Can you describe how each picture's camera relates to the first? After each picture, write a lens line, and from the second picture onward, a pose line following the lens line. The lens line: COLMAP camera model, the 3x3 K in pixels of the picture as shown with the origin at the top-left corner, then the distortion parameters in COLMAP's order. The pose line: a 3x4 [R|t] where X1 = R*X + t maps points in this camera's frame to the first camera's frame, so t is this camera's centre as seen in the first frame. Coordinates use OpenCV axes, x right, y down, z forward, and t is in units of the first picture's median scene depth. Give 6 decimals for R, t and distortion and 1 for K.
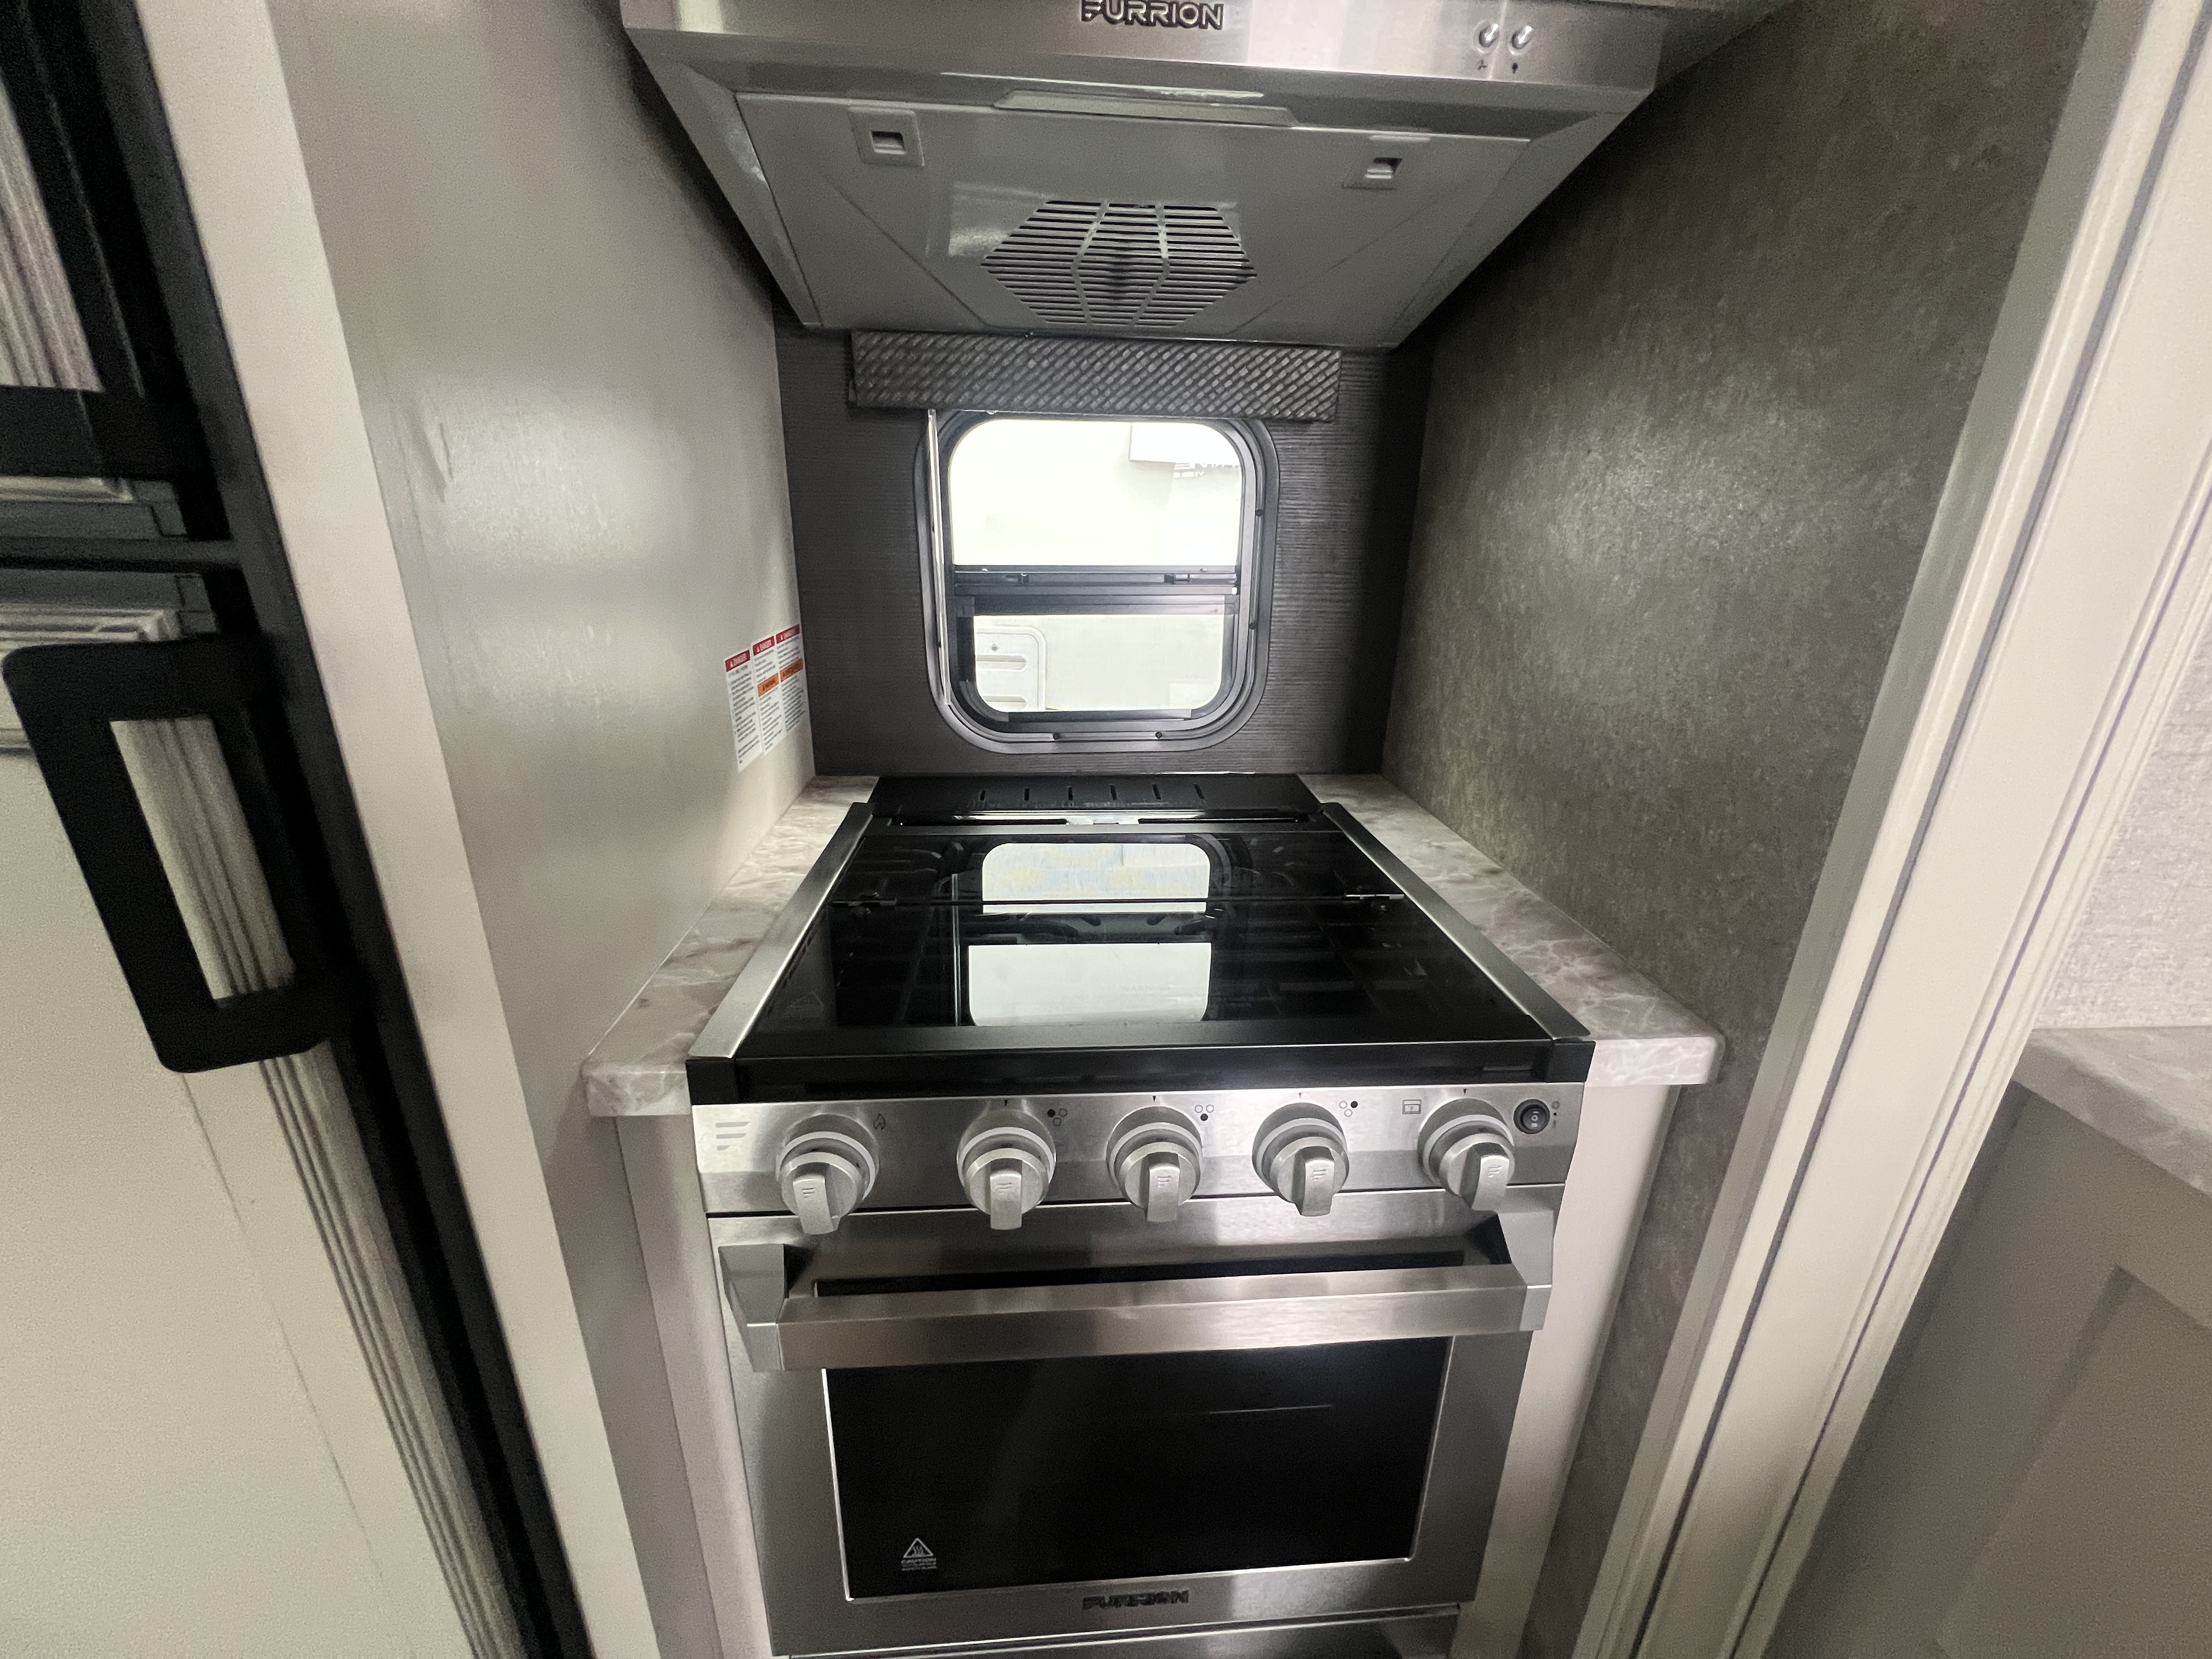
lens RADIAL K [[883.0, 0, 1105.6], [0, 883.0, 827.6], [0, 0, 1]] dist [-0.003156, 0.000609]
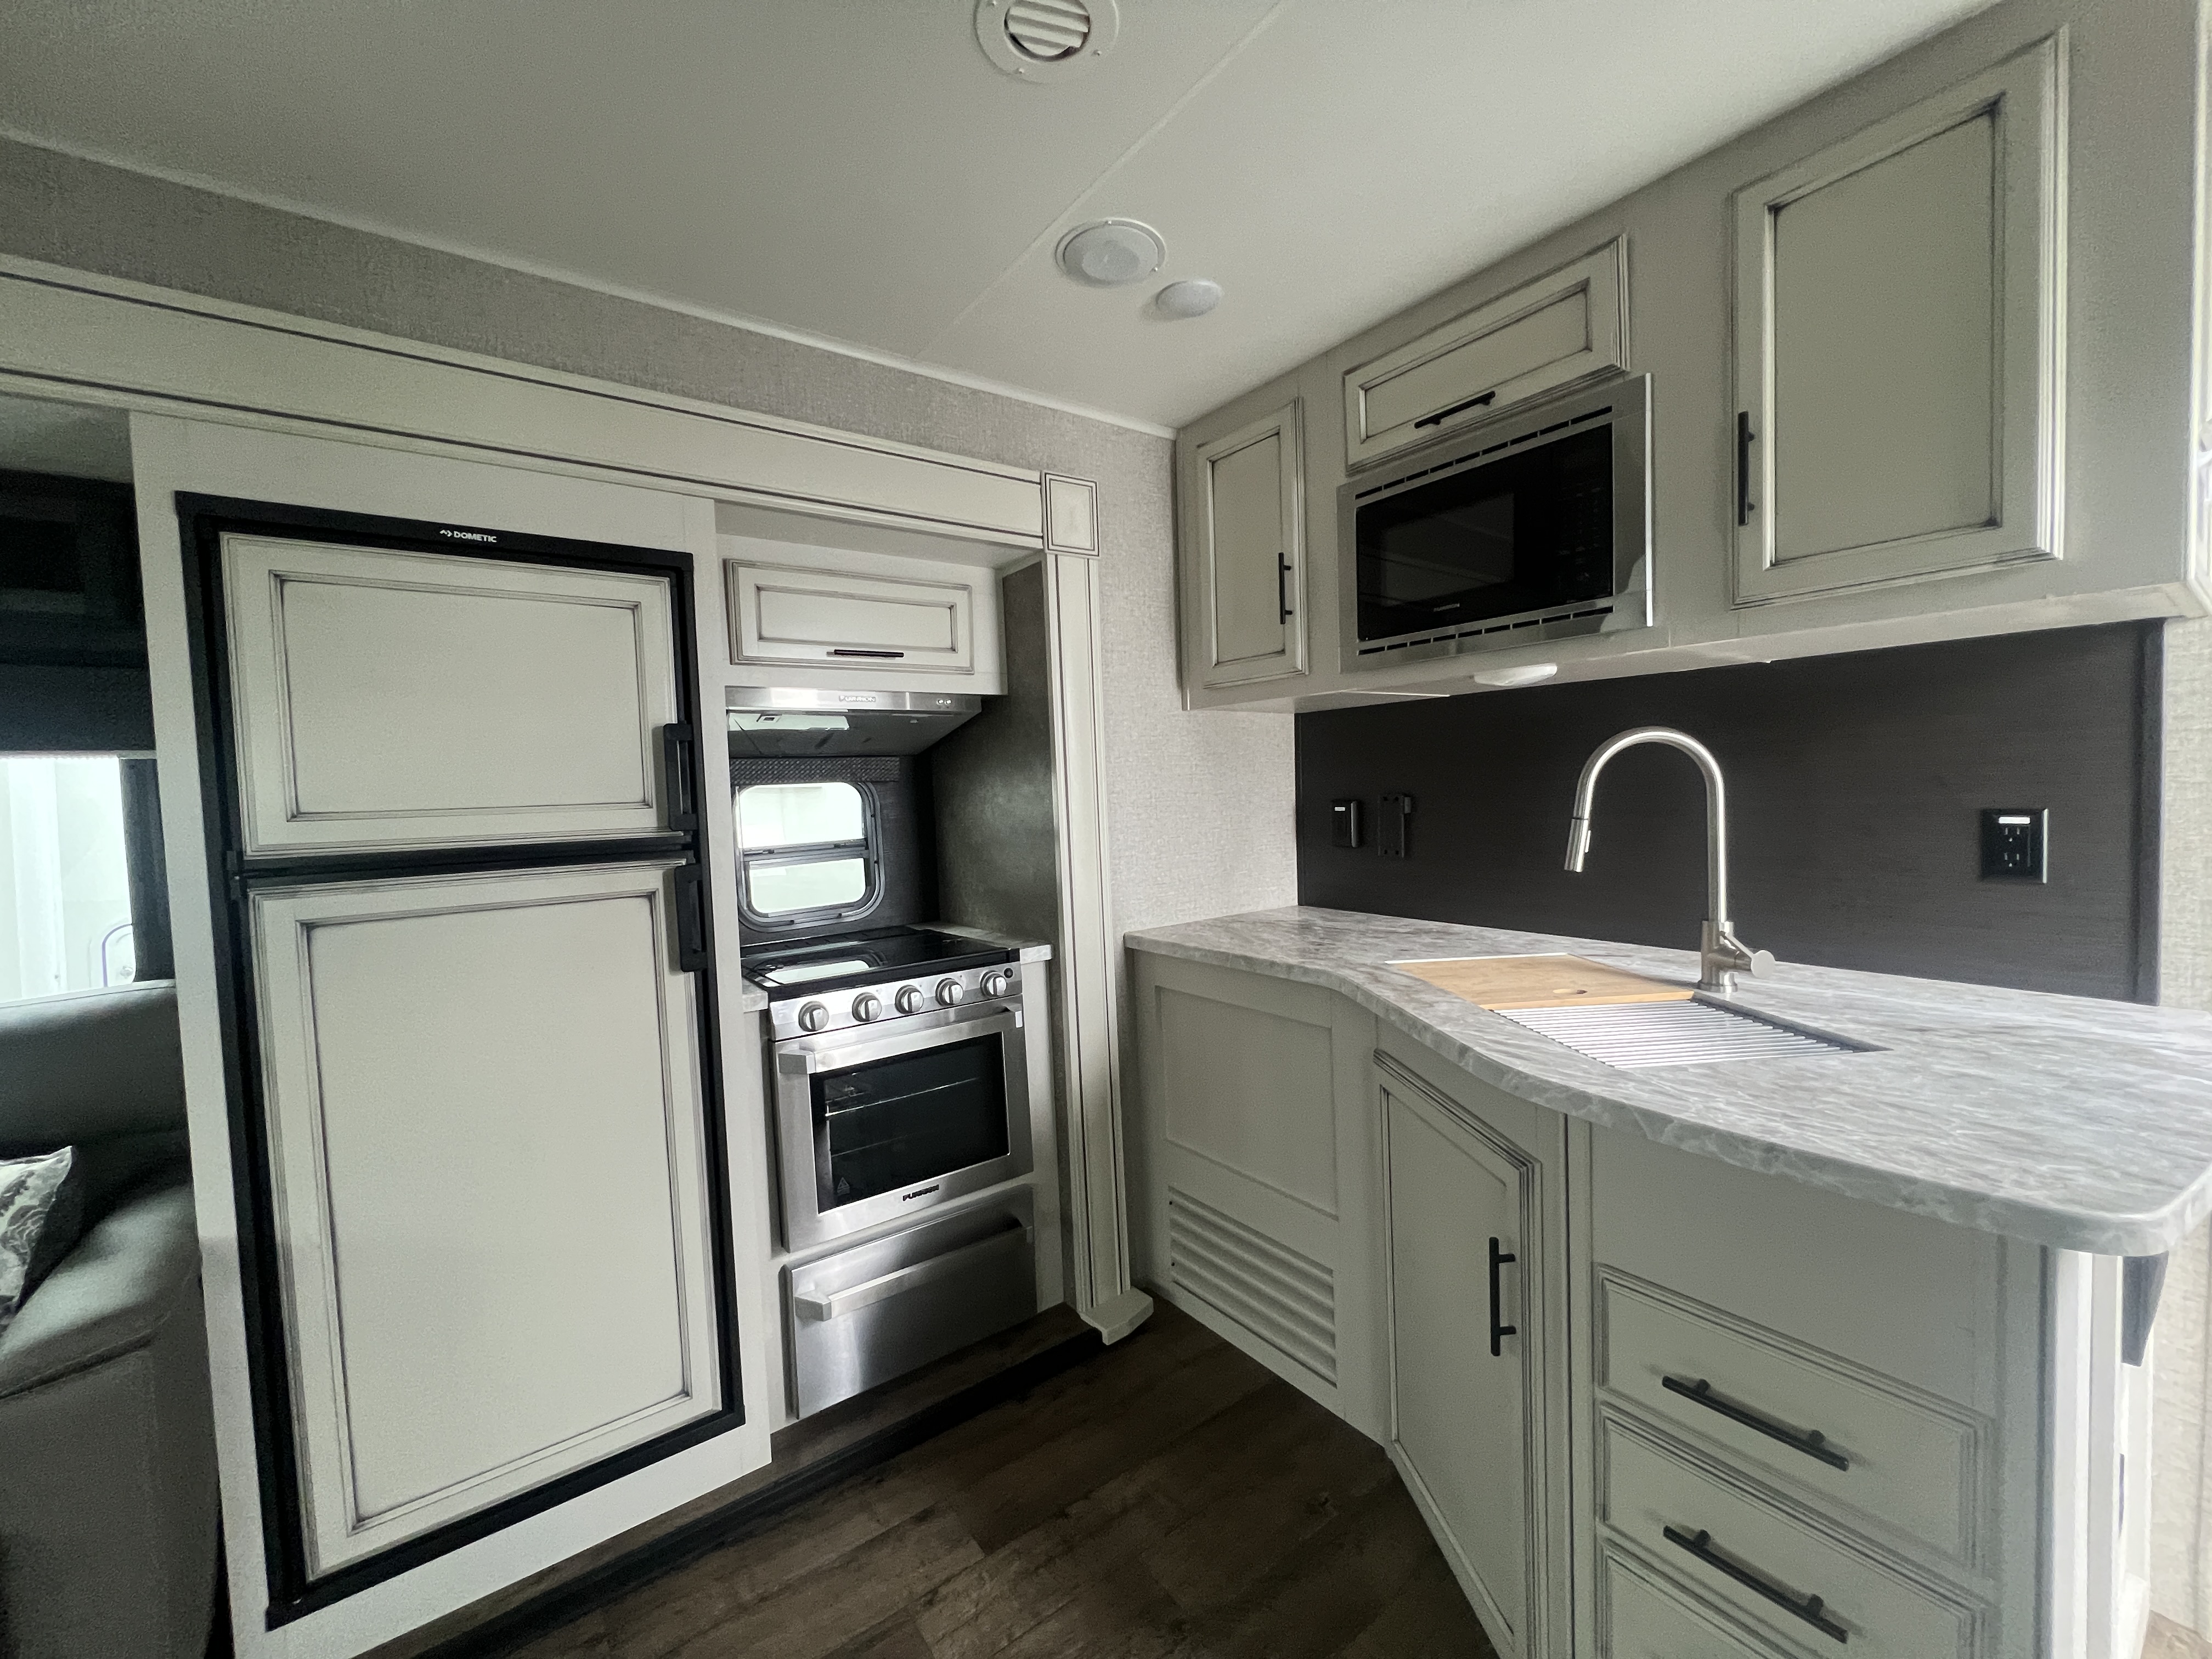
lens RADIAL K [[883.0, 0, 1104.7], [0, 883.0, 826.0], [0, 0, 1]] dist [-0.003156, 0.000609]
pose [[0.849260, -0.078160, 0.522158, -0.619844], [0.234709, 0.941776, -0.240769, 0.448549], [-0.472937, 0.327031, 0.818157, -1.421940]]
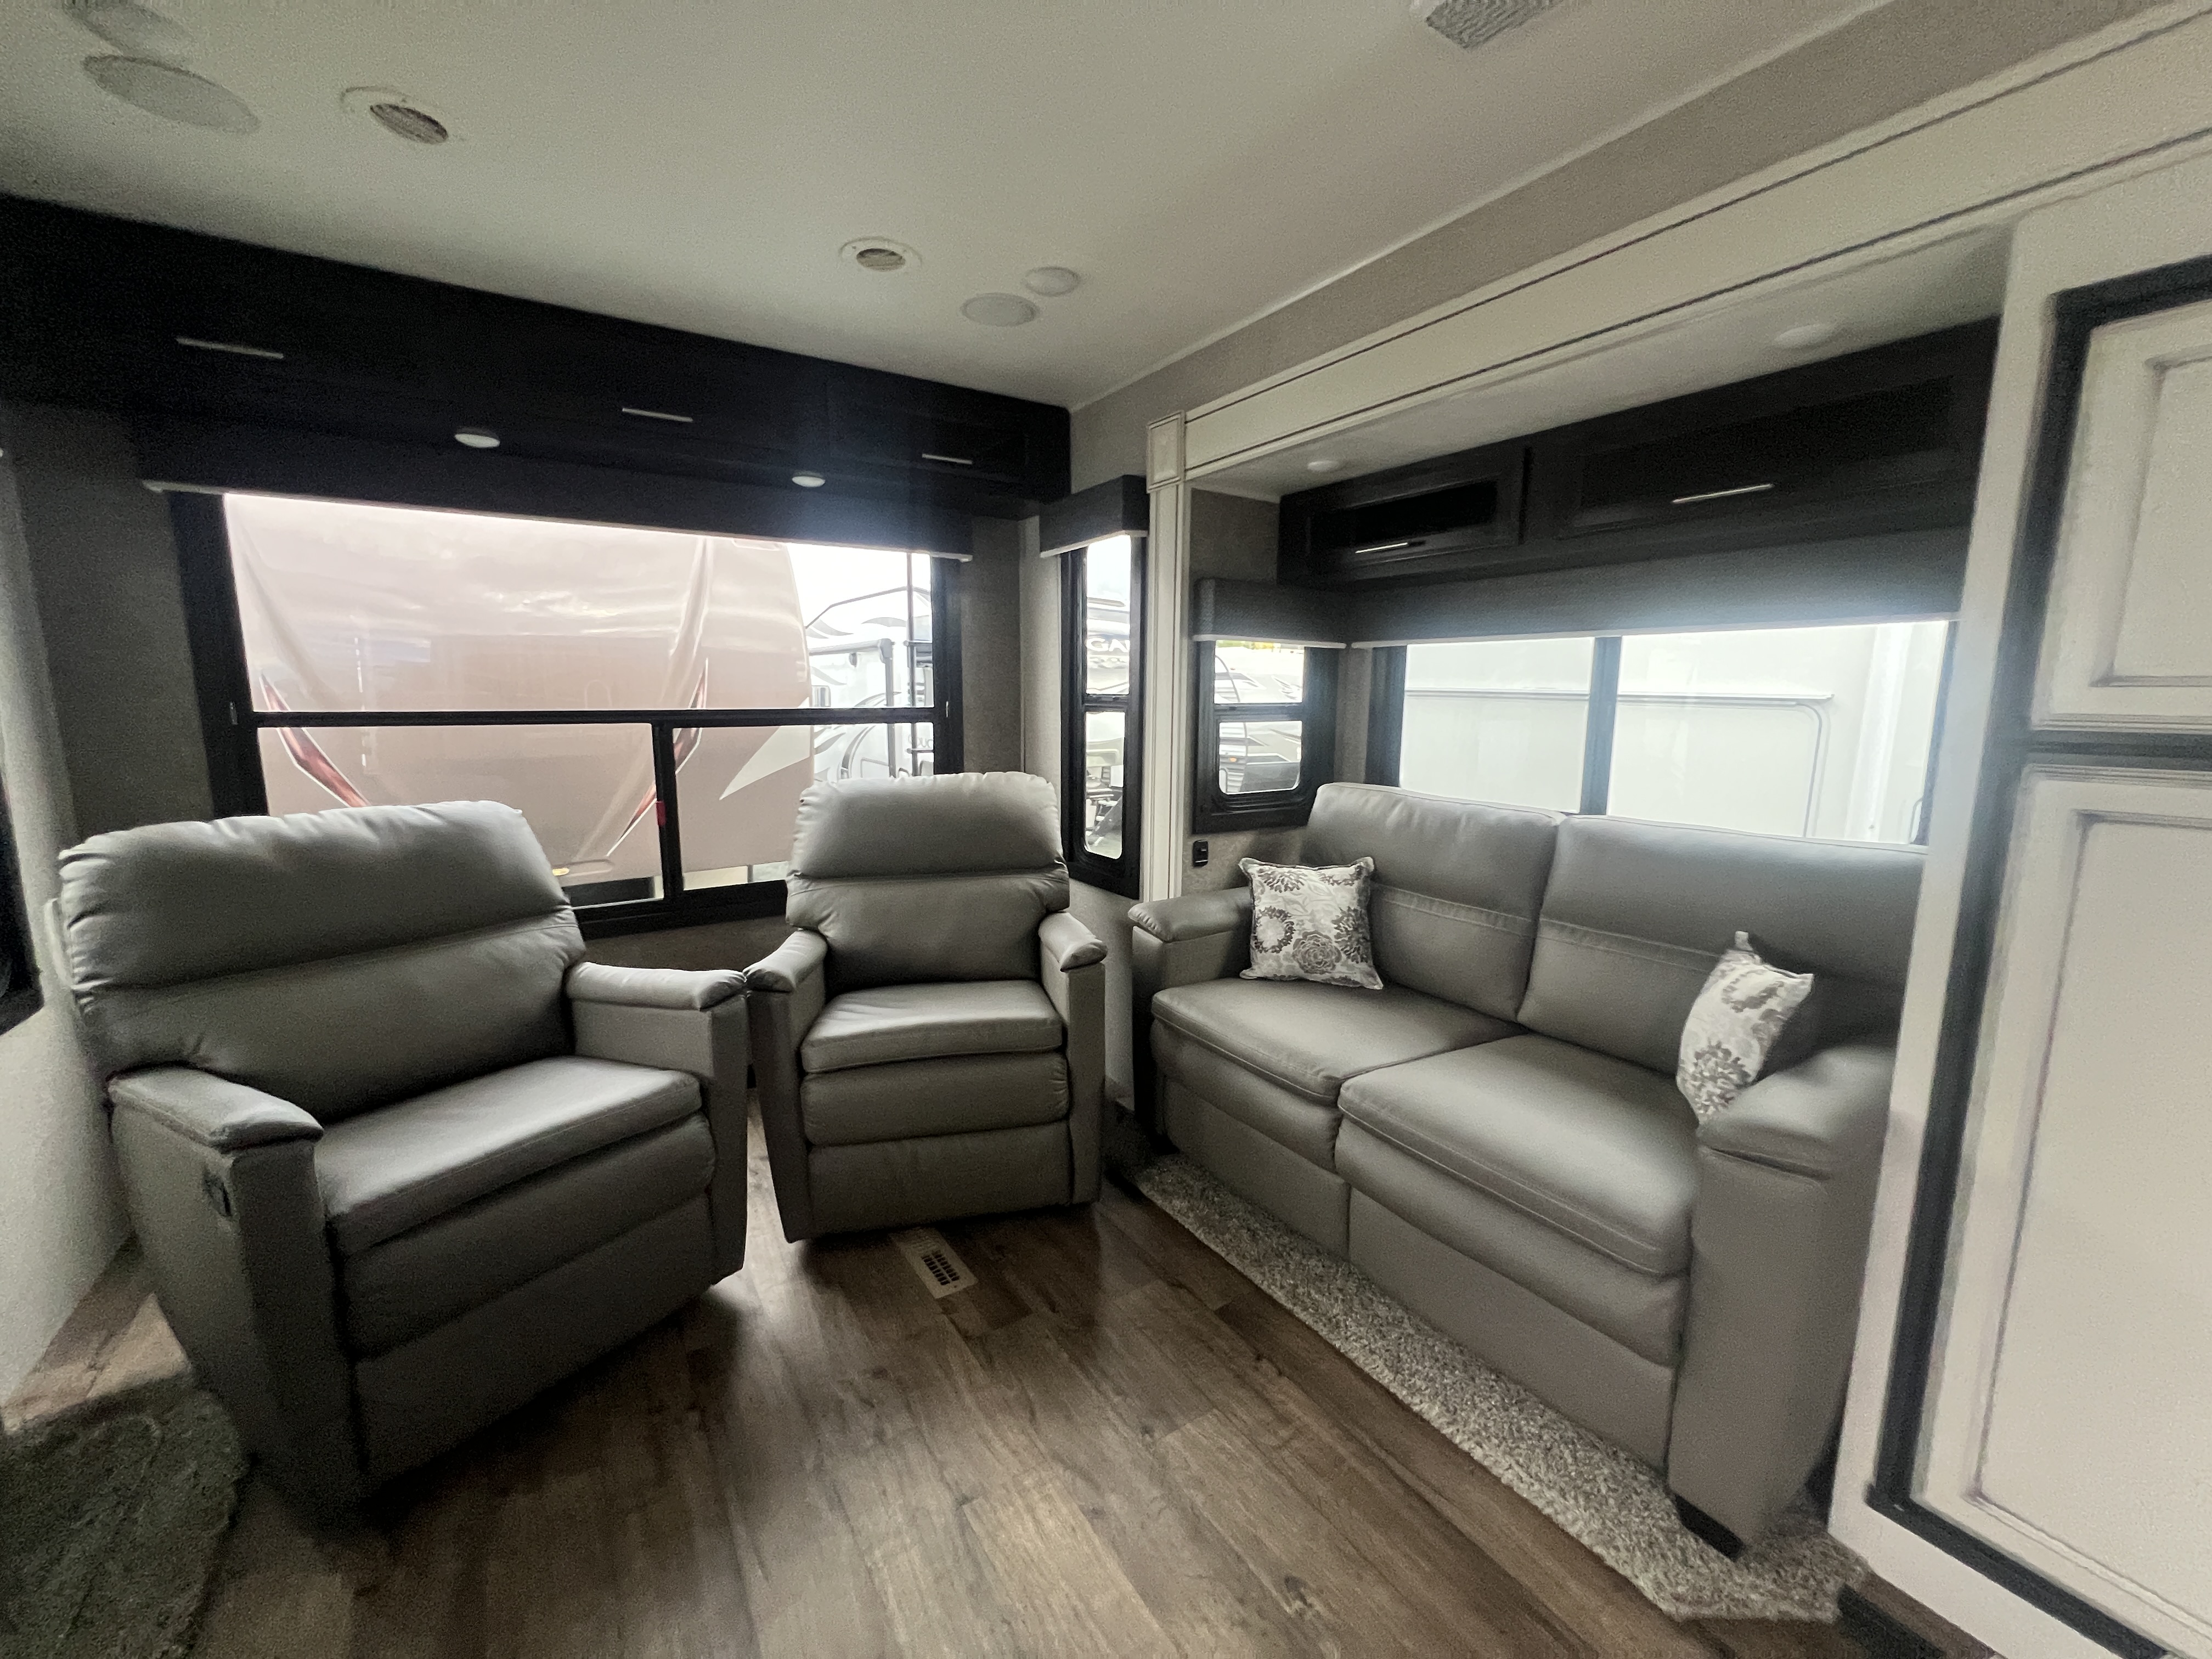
lens RADIAL K [[883.0, 0, 1099.5], [0, 883.0, 823.1], [0, 0, 1]] dist [-0.003156, 0.000609]
pose [[0.476297, 0.107440, -0.872696, -0.593724], [-0.299163, 0.953095, -0.045939, 0.402733], [0.826827, 0.282959, 0.486099, -1.226892]]
